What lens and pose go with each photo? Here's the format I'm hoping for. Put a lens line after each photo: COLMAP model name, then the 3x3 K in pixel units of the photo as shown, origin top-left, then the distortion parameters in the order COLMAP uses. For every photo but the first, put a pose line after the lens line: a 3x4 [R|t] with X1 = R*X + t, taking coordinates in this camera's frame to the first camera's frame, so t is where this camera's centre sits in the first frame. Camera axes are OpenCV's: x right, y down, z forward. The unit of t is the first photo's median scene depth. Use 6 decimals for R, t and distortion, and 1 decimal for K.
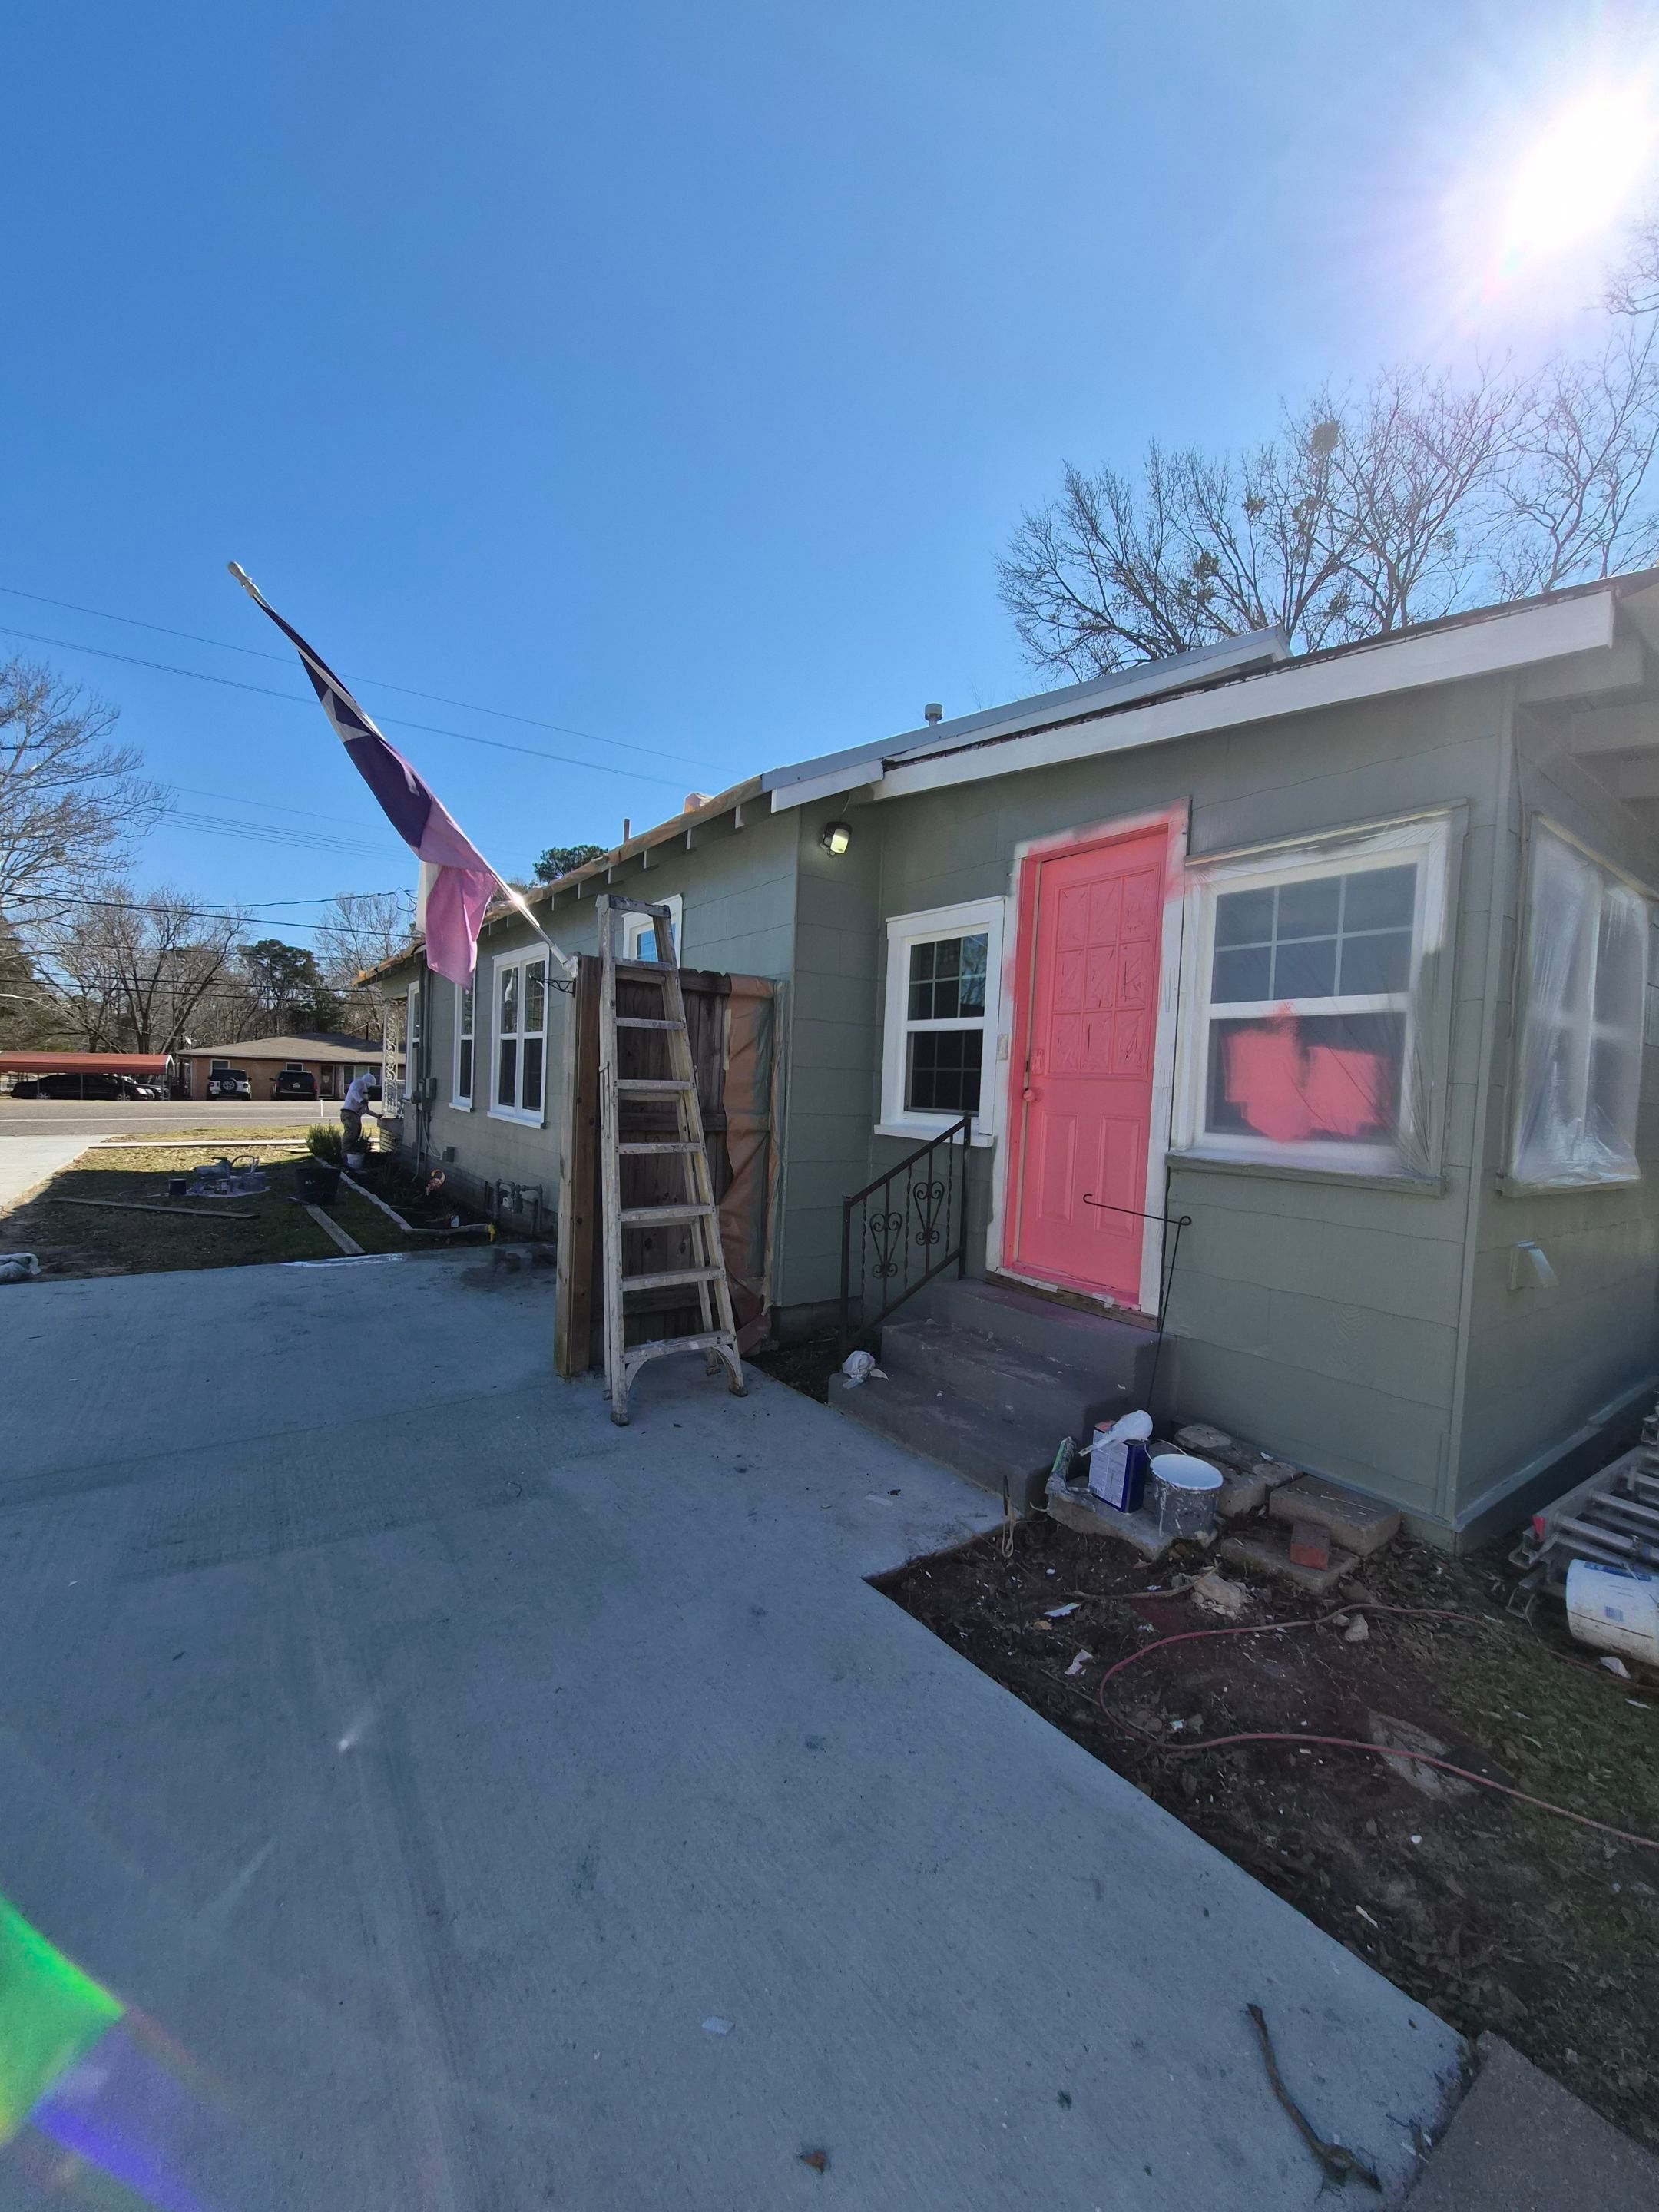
lens RADIAL K [[872.6, 0, 856.8], [0, 872.6, 1109.0], [0, 0, 1]] dist [-0.000276, 0.000076]
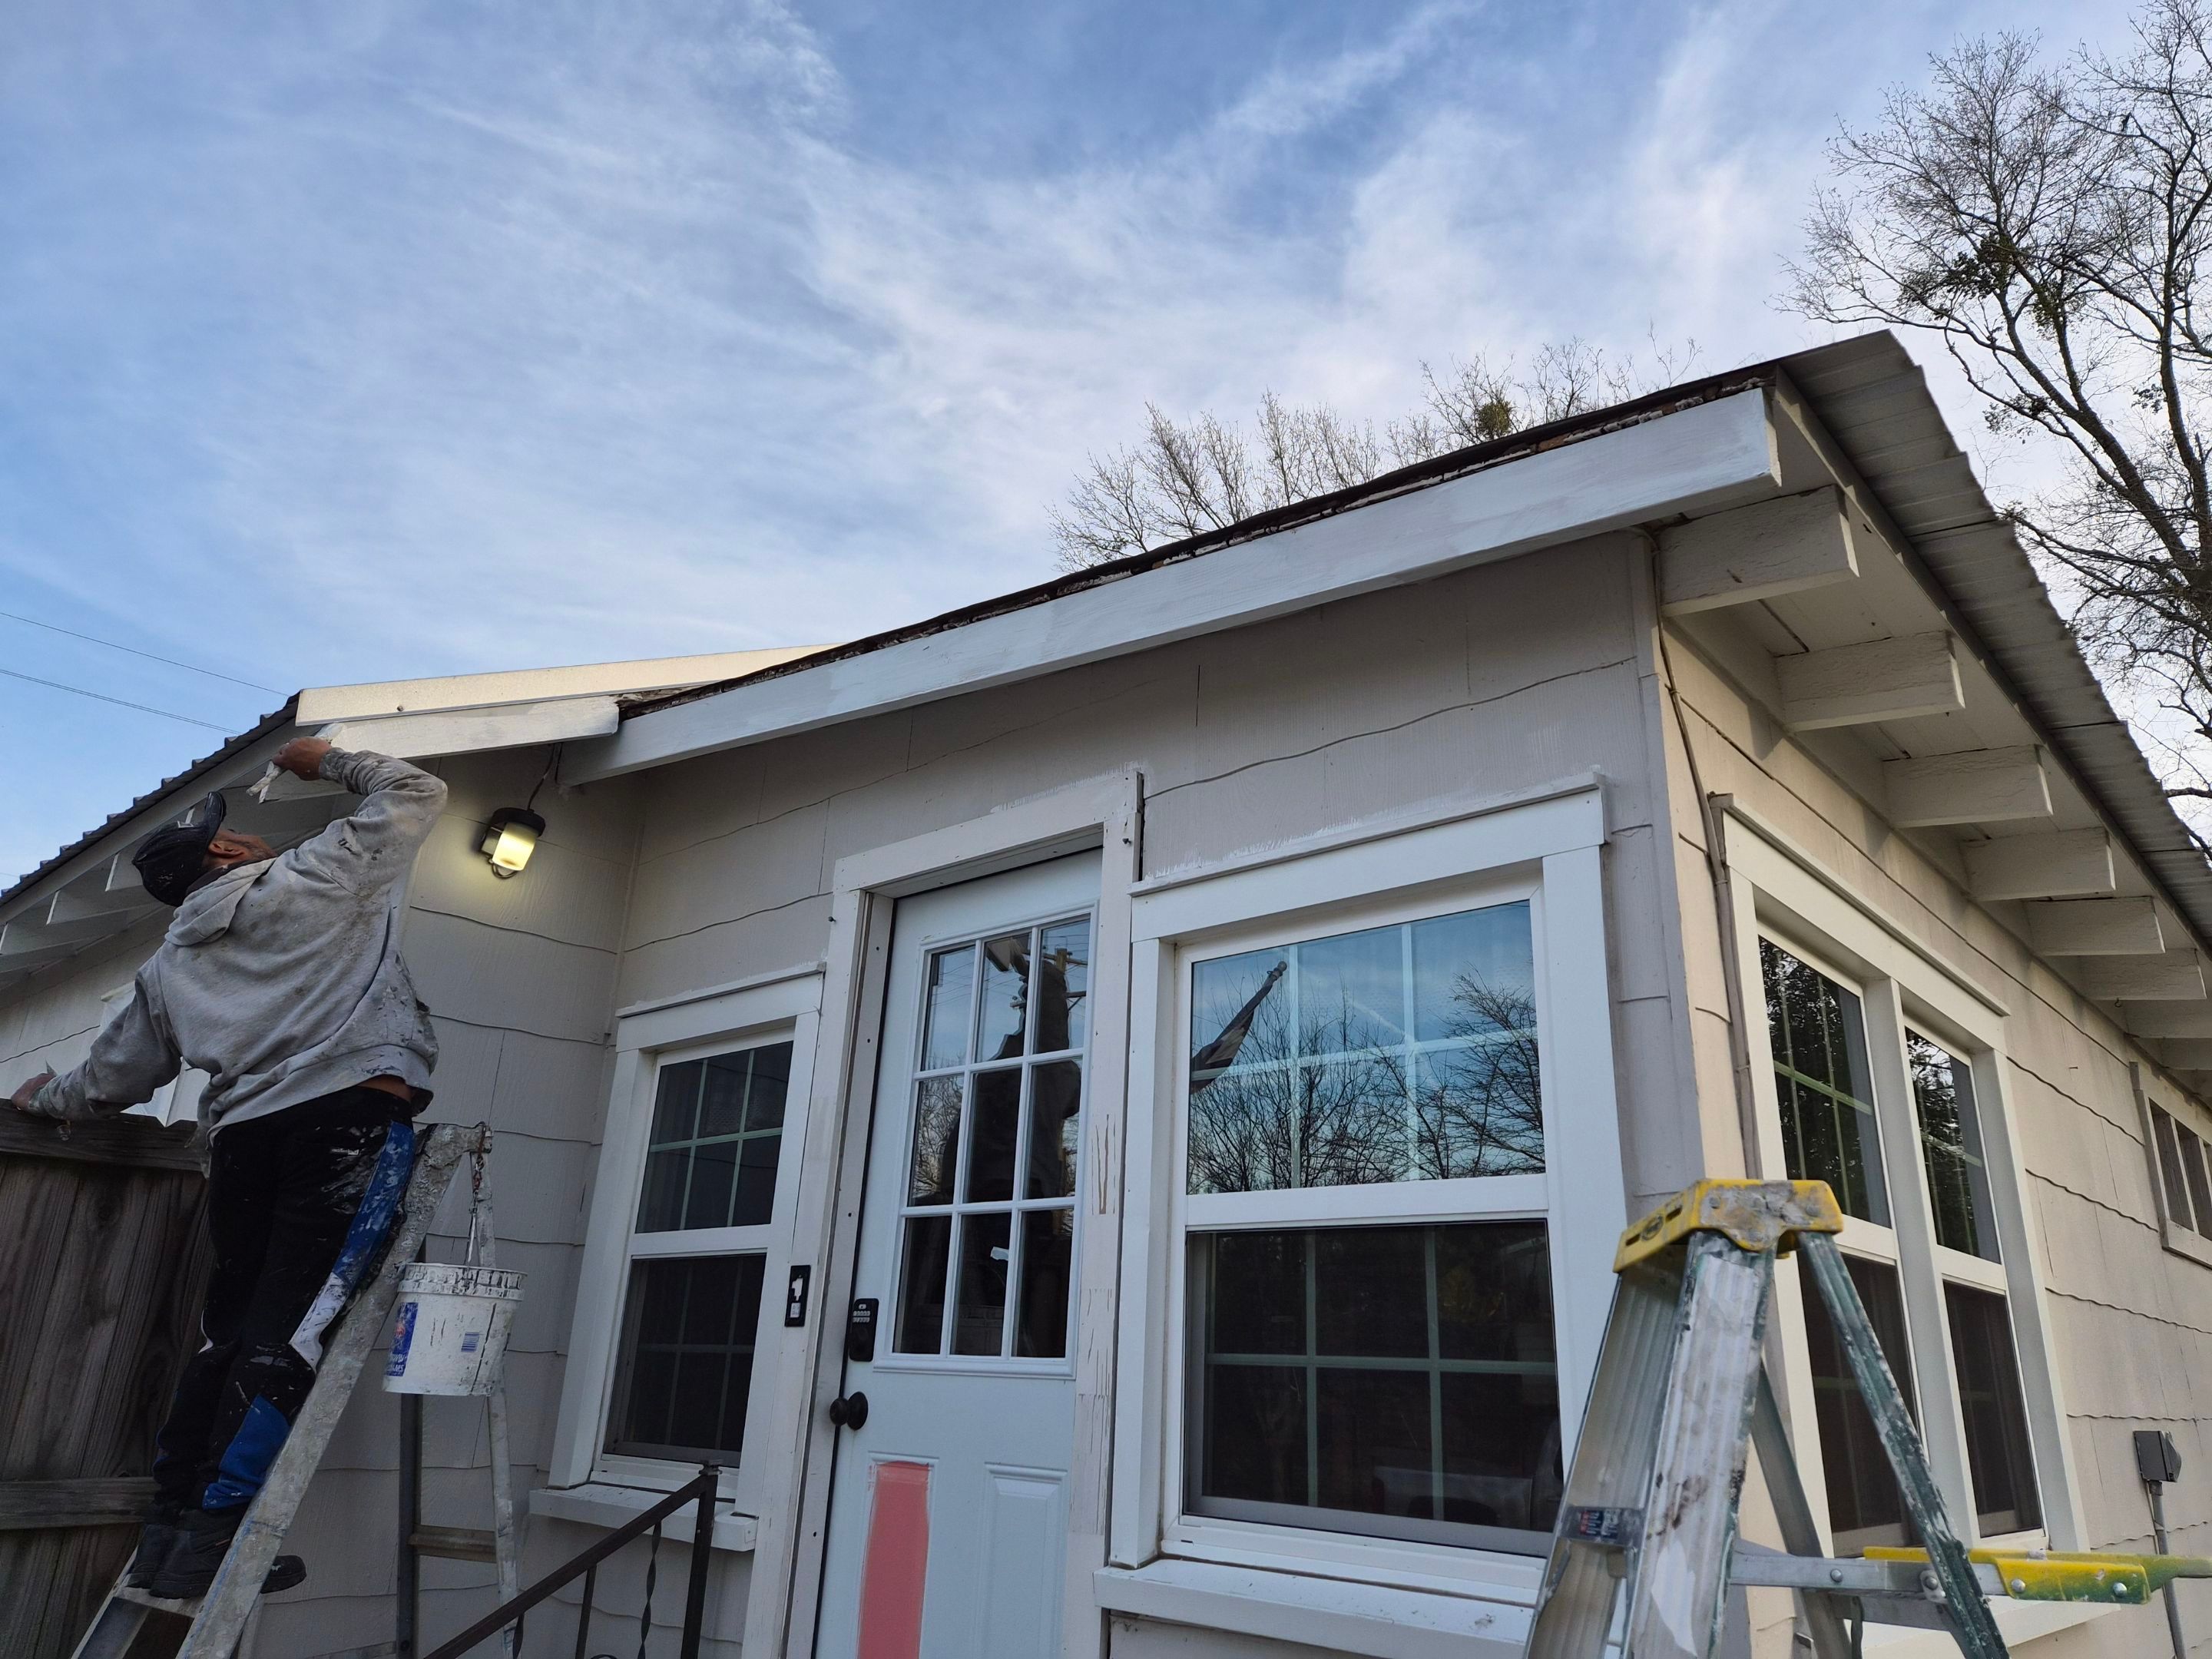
lens RADIAL K [[1461.8, 0, 1168.5], [0, 1461.8, 823.8], [0, 0, 1]] dist [0.057806, -0.040999]
pose [[0.977675, 0.060332, 0.201276, 0.174387], [0.015929, 0.933857, -0.357293, -0.022136], [-0.209519, 0.352522, 0.912047, 0.177709]]
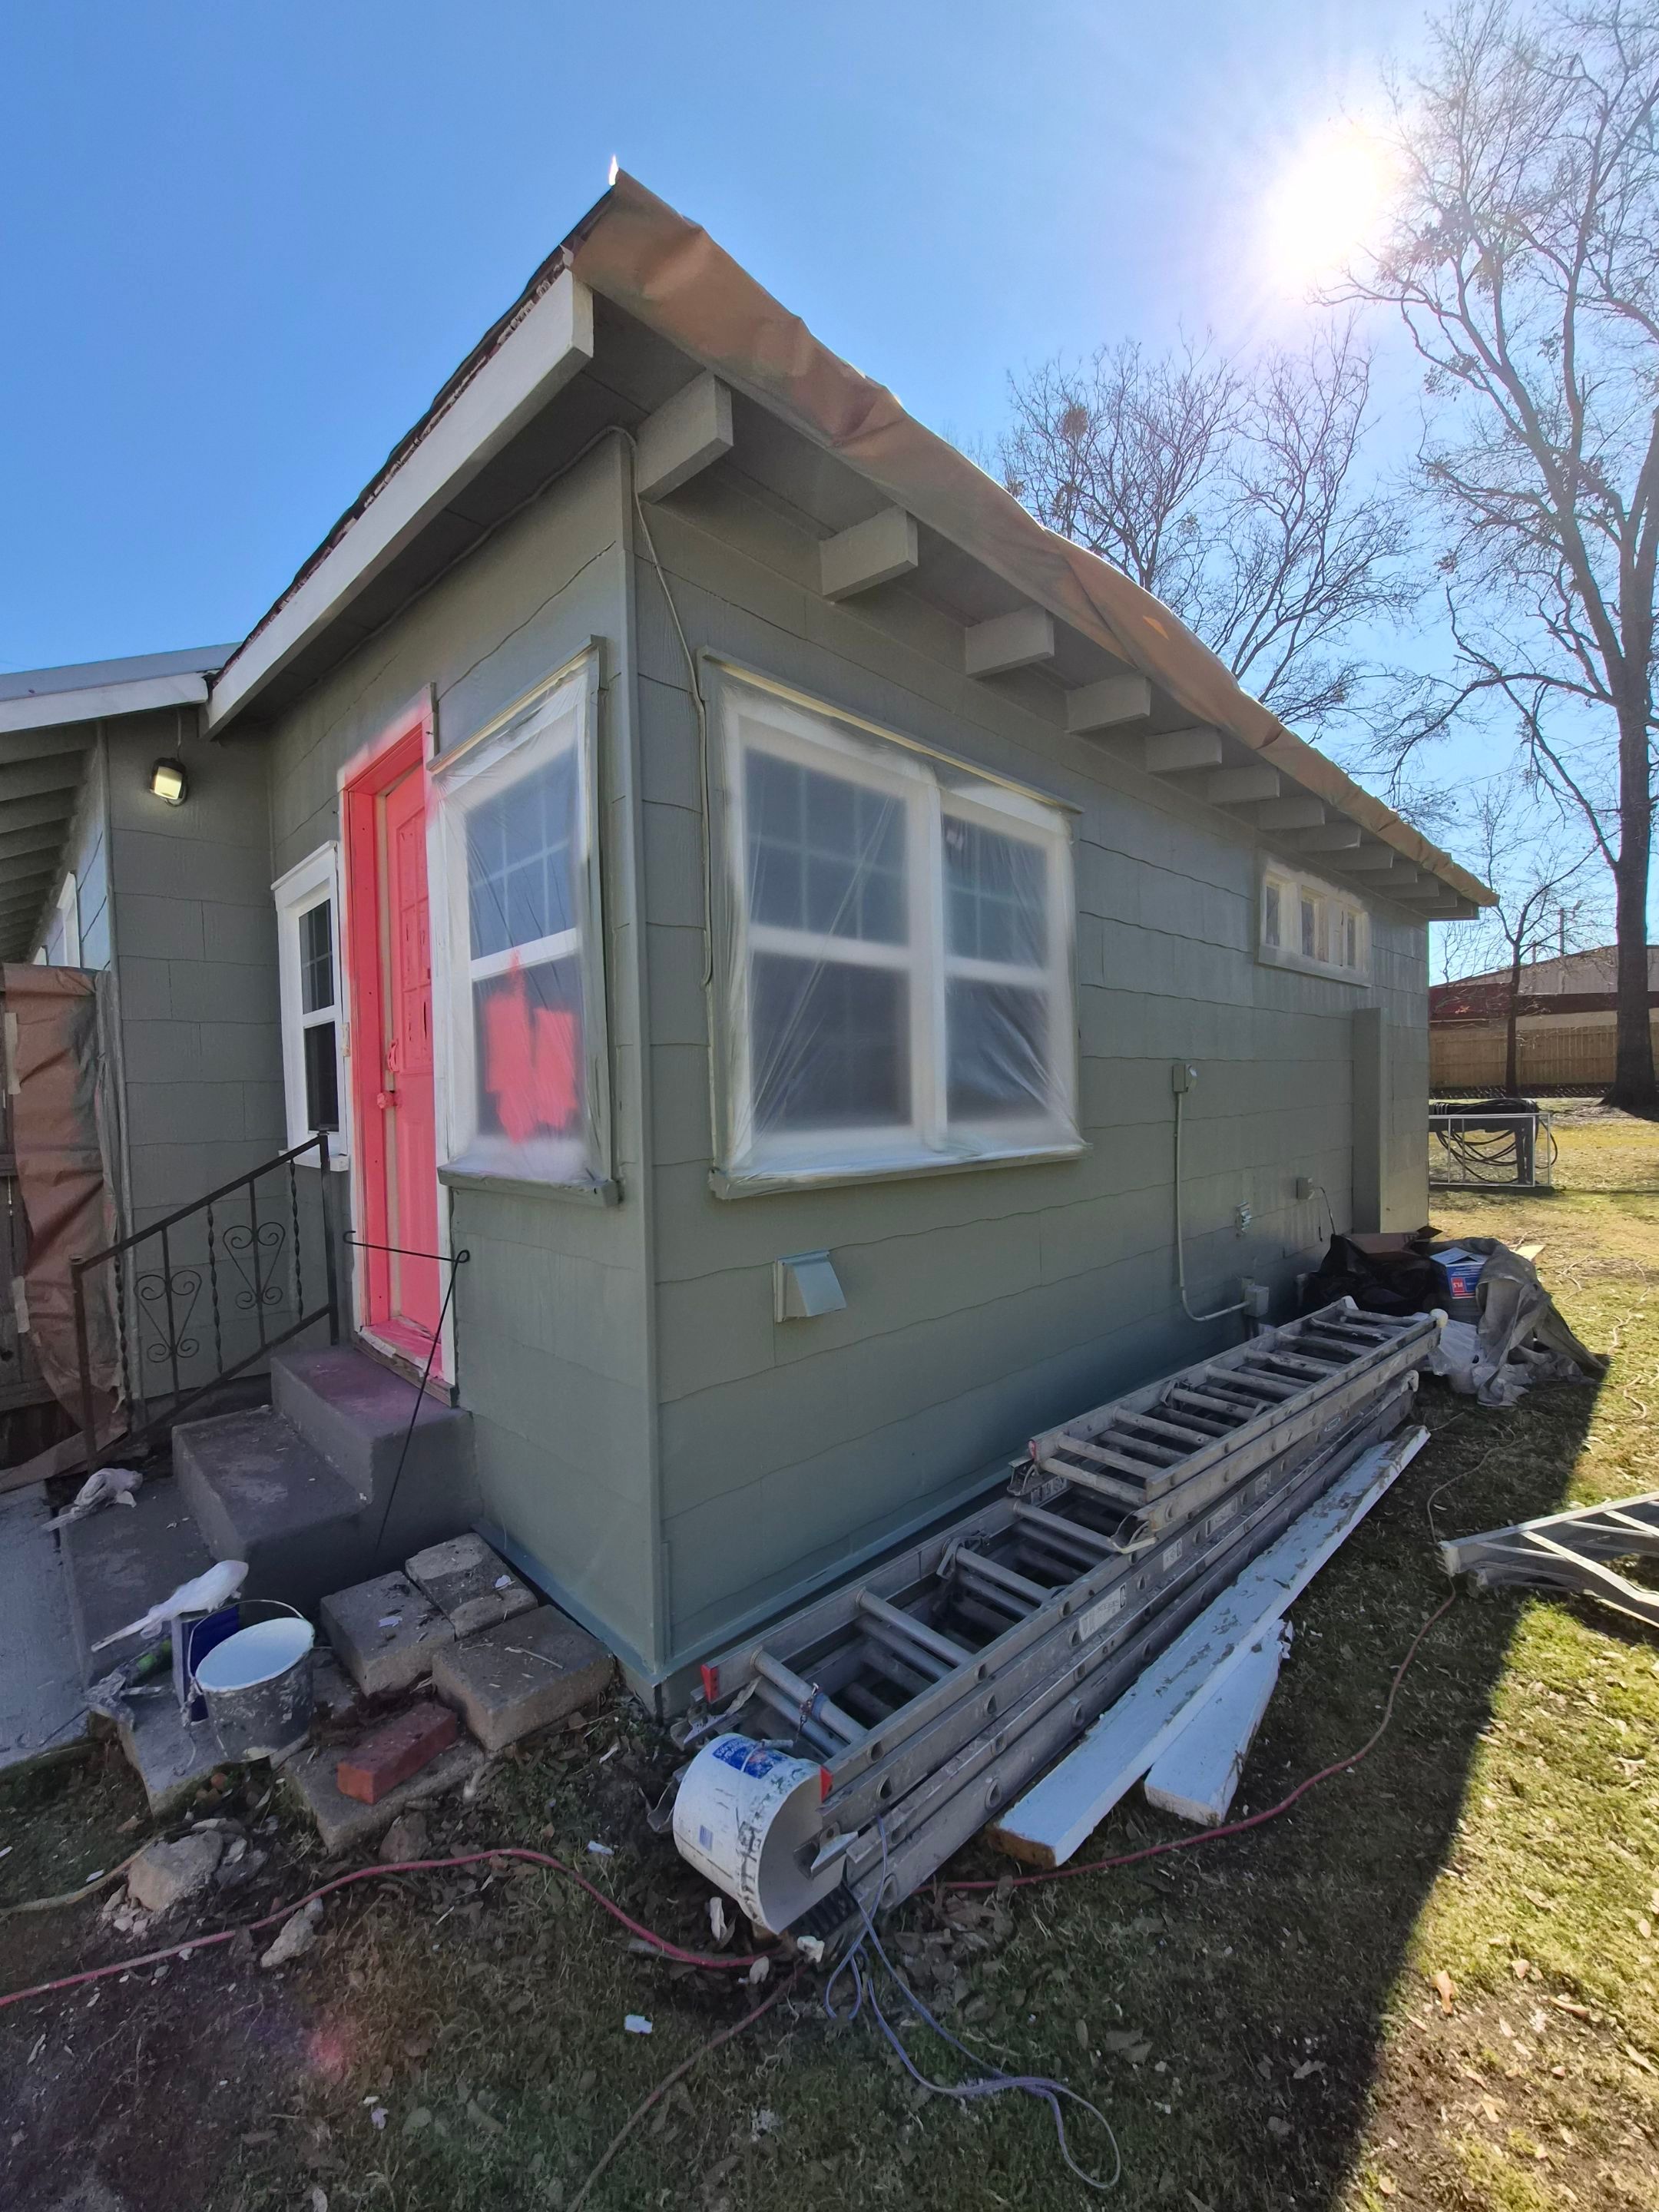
lens RADIAL K [[876.2, 0, 856.7], [0, 876.2, 1115.8], [0, 0, 1]] dist [-0.002365, -0.000279]
pose [[0.987971, -0.074580, 0.135469, 0.463535], [0.074330, 0.997210, 0.006909, 0.021735], [-0.135606, 0.003243, 0.990758, 0.166231]]
